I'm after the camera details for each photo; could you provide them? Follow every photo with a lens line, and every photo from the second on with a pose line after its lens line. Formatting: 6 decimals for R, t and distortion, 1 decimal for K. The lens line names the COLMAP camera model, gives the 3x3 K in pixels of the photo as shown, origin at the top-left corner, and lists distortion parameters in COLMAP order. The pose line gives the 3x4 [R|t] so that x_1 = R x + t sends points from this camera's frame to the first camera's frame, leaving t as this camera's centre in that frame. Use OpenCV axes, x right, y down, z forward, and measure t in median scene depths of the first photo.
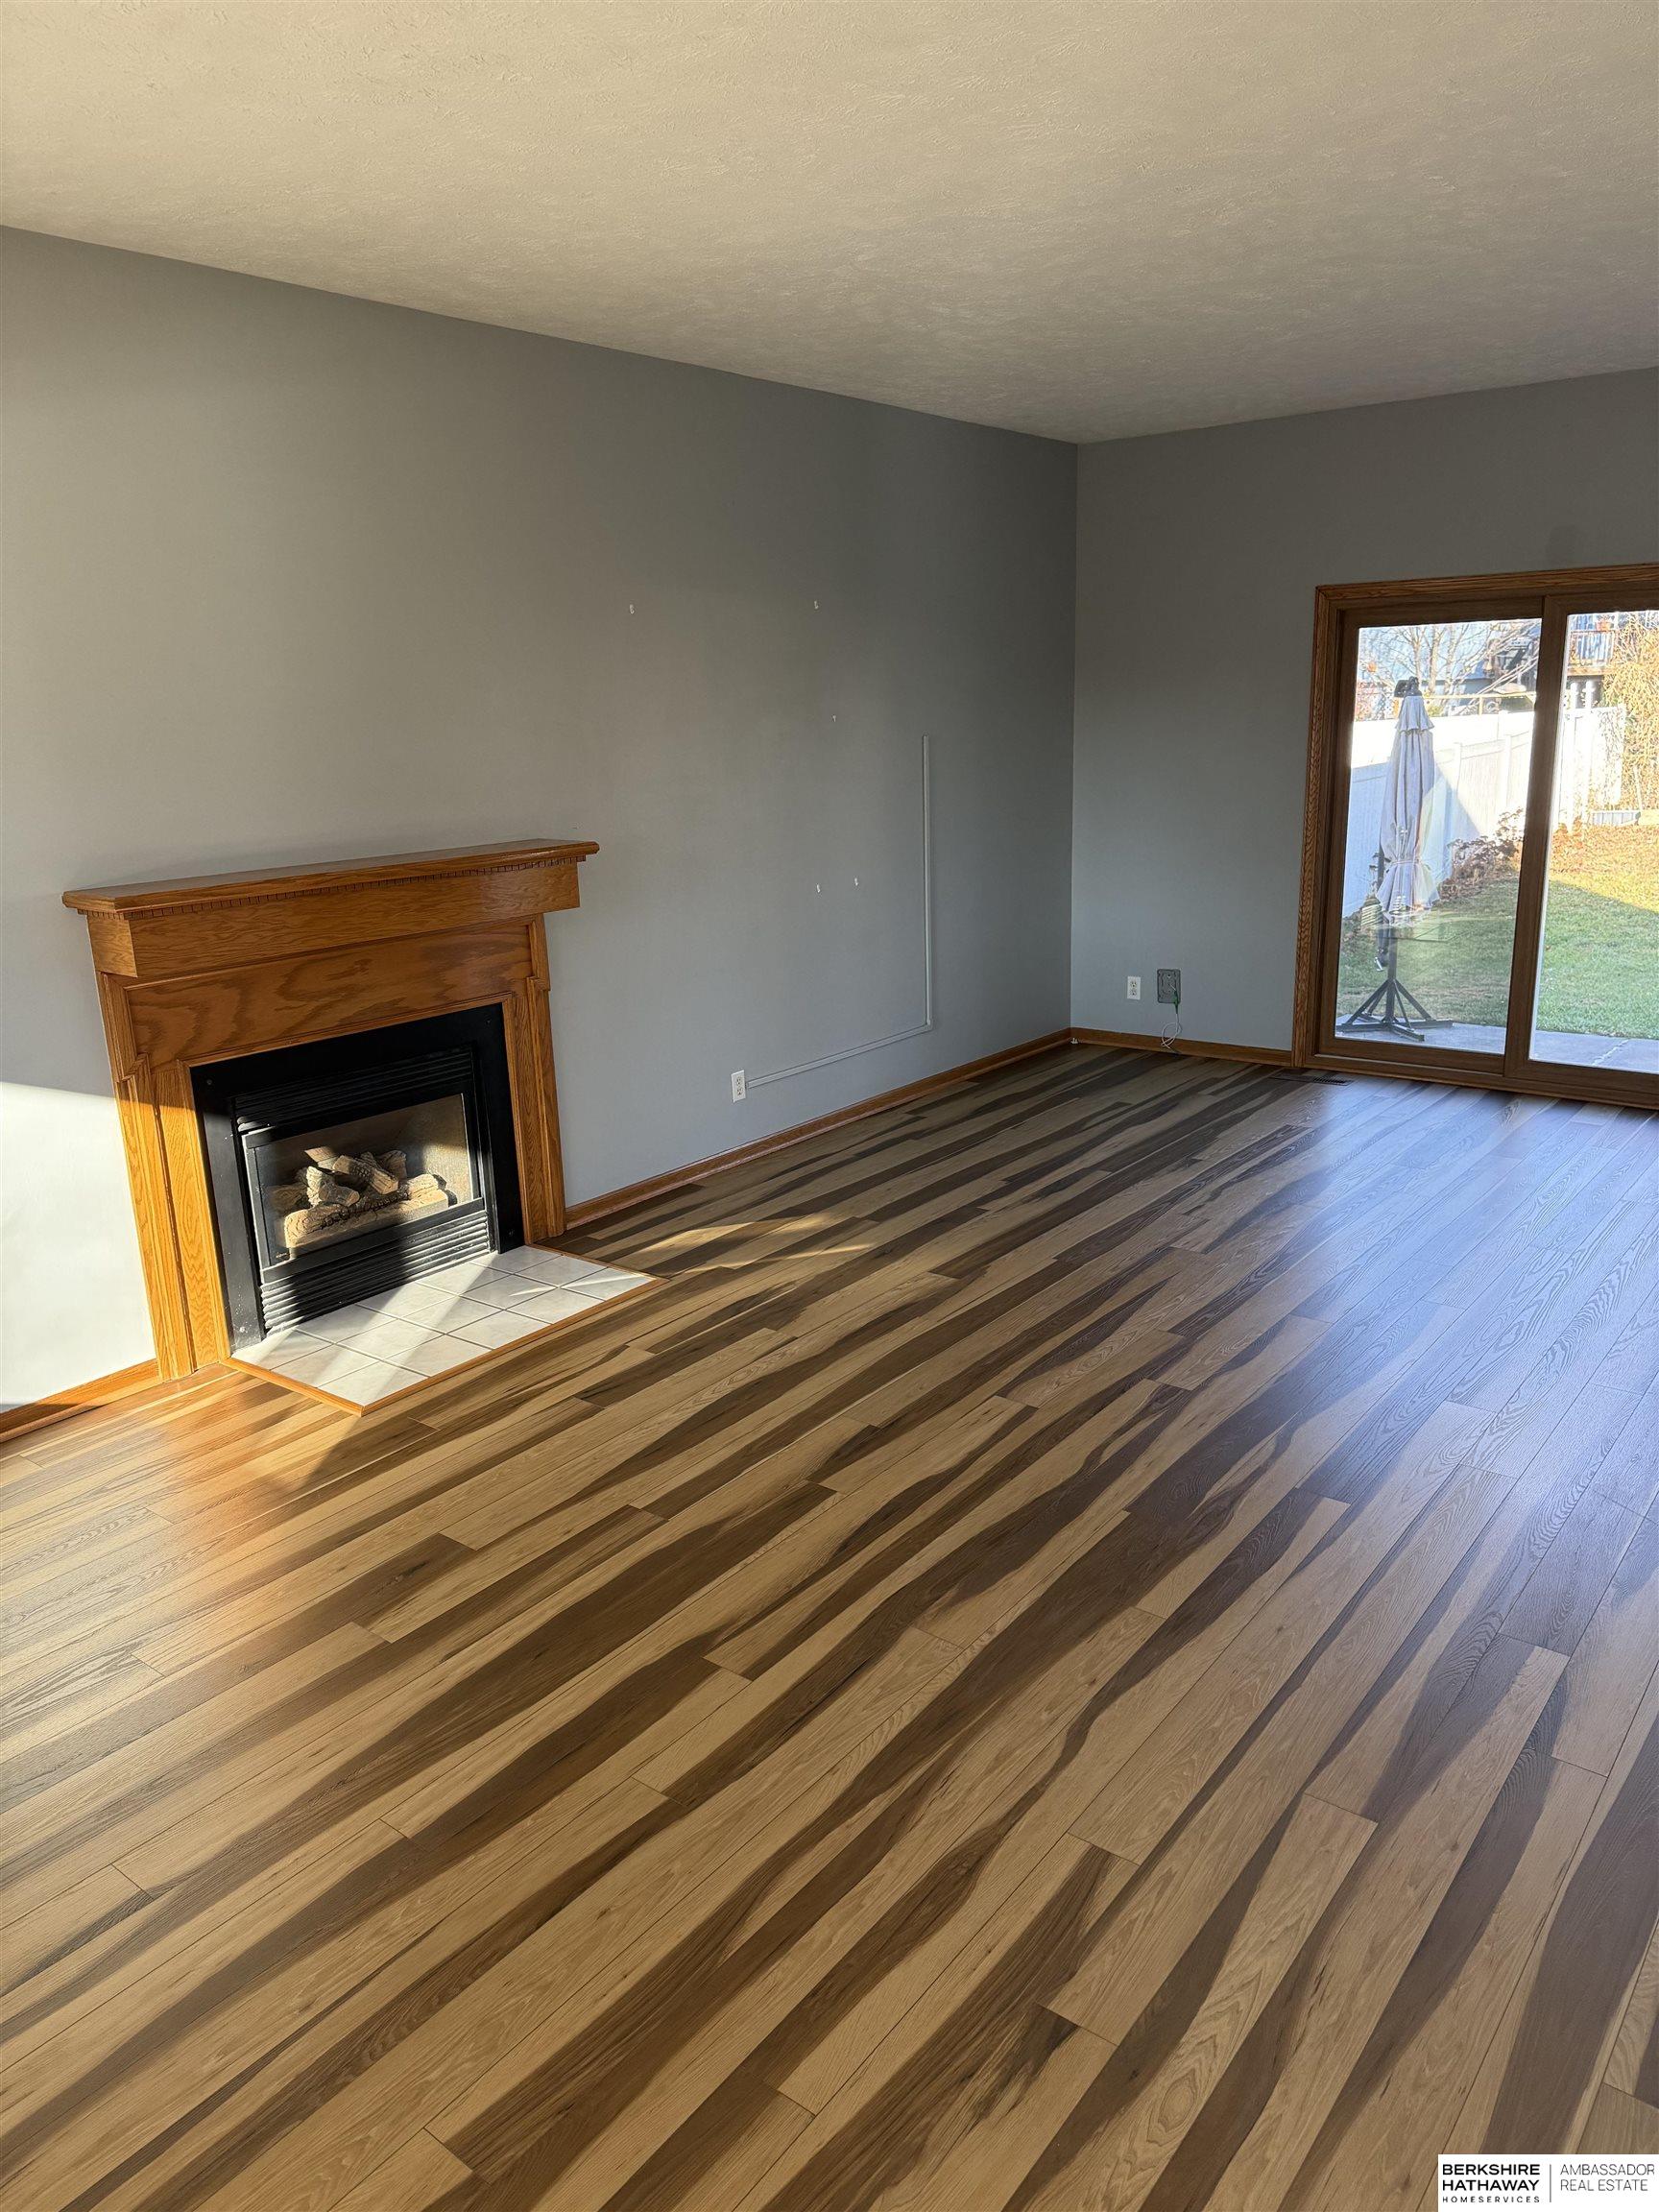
lens RADIAL K [[1566.4, 0, 829.5], [0, 1566.4, 1106.0], [0, 0, 1]] dist [0.134426, -0.058076]
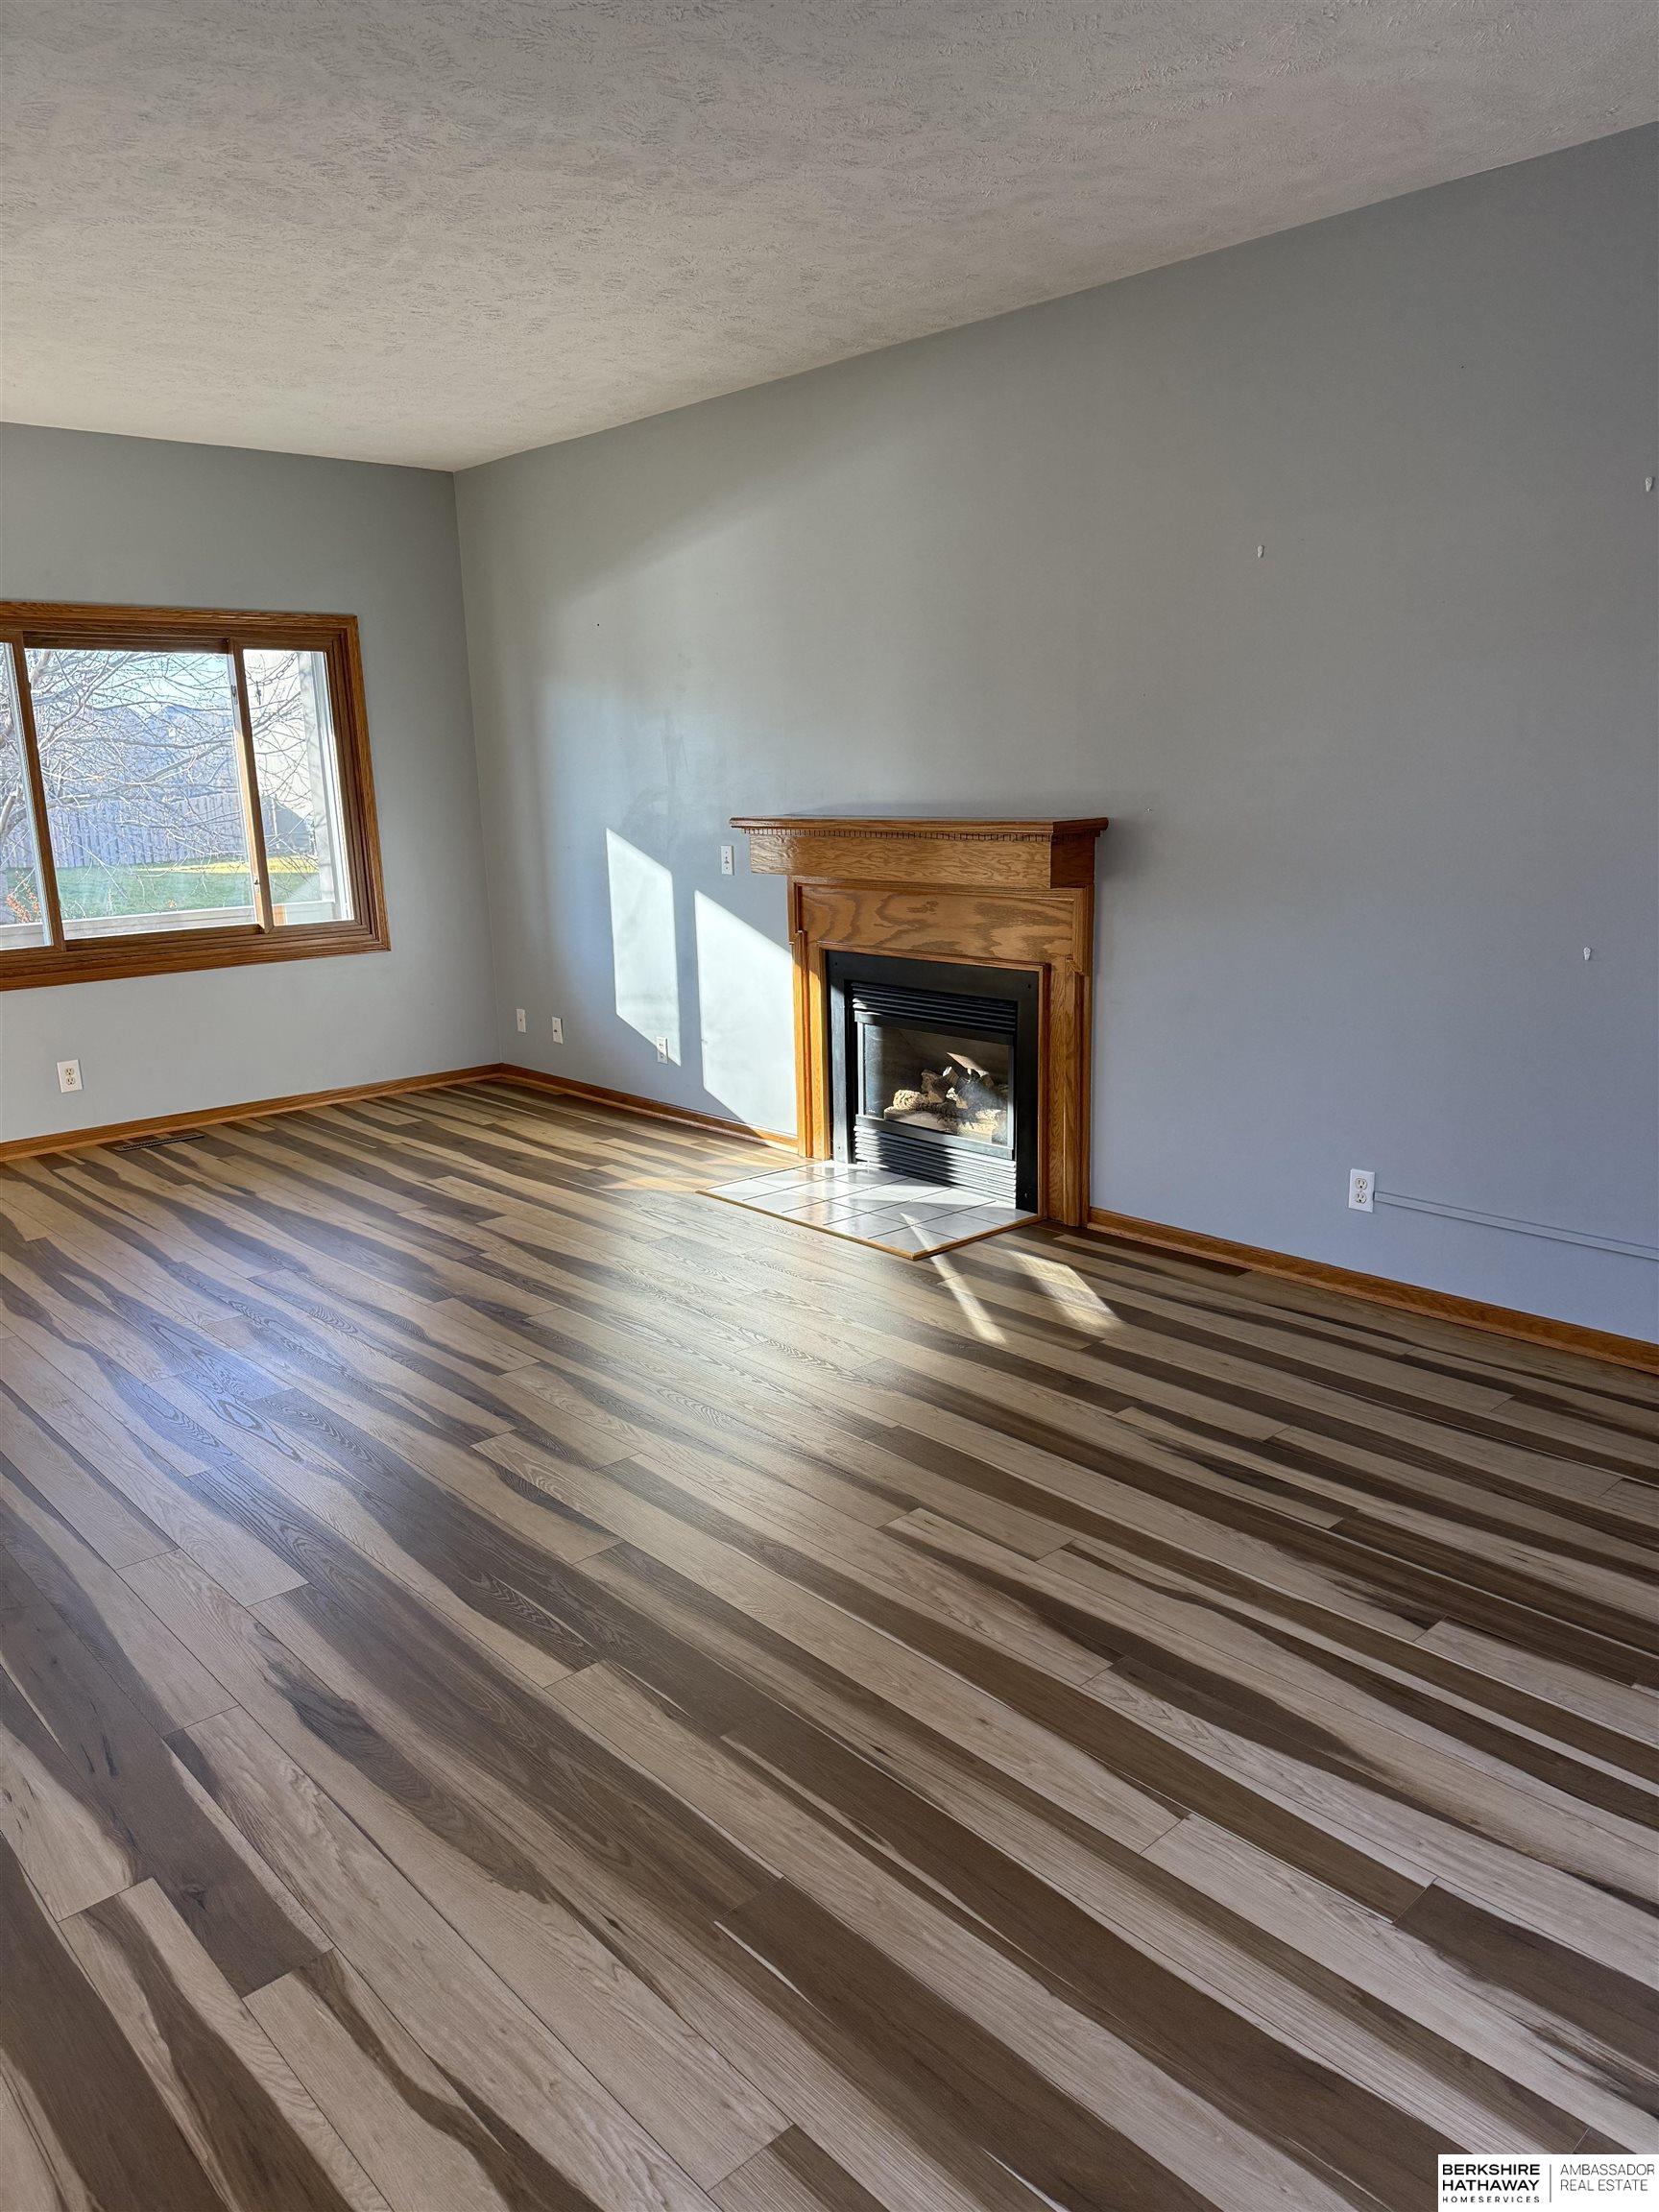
lens RADIAL K [[1566.4, 0, 829.5], [0, 1566.4, 1106.0], [0, 0, 1]] dist [0.134426, -0.058076]
pose [[-0.183062, 0.245957, -0.951837, 0.895210], [-0.218487, 0.933806, 0.283318, -0.269772], [0.958515, 0.259829, -0.117206, 1.115940]]
